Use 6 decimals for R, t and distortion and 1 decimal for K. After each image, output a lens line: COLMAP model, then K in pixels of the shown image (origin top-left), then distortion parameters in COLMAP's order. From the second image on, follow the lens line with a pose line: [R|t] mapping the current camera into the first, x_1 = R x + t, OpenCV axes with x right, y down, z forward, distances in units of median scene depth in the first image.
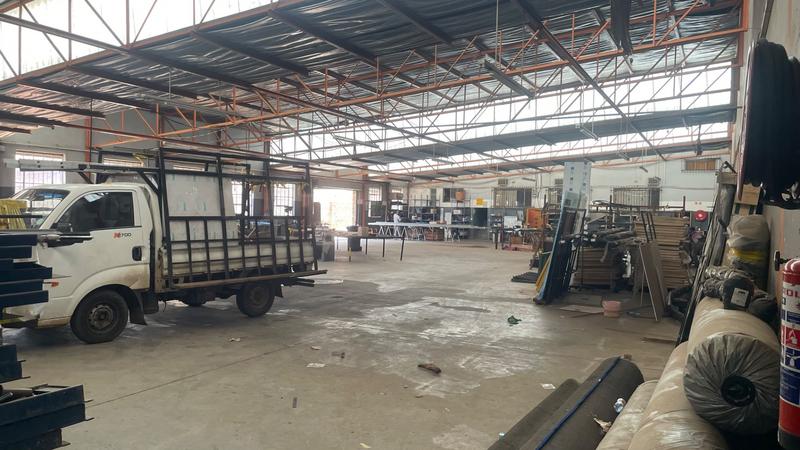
lens RADIAL K [[595.9, 0, 400.0], [0, 595.9, 225.0], [0, 0, 1]] dist [0.117094, -0.139743]
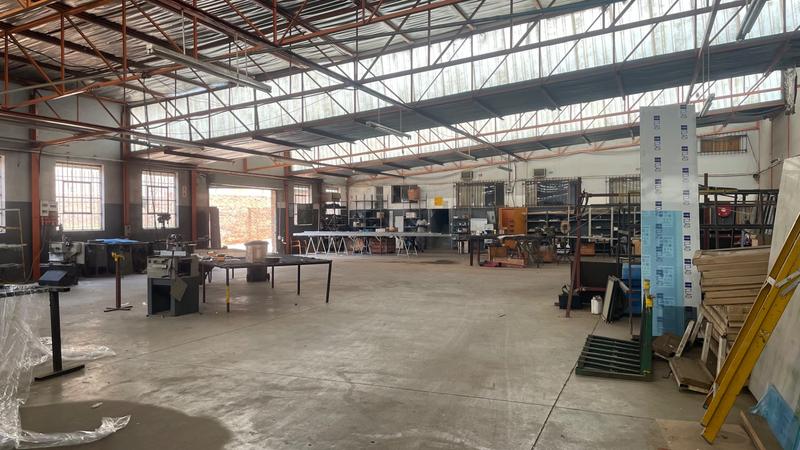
lens RADIAL K [[595.9, 0, 400.0], [0, 595.9, 225.0], [0, 0, 1]] dist [0.117094, -0.139743]
pose [[0.995440, -0.031354, 0.090095, 0.011732], [0.032134, 0.999457, -0.007222, -0.003936], [-0.089820, 0.010085, 0.995907, 0.235403]]
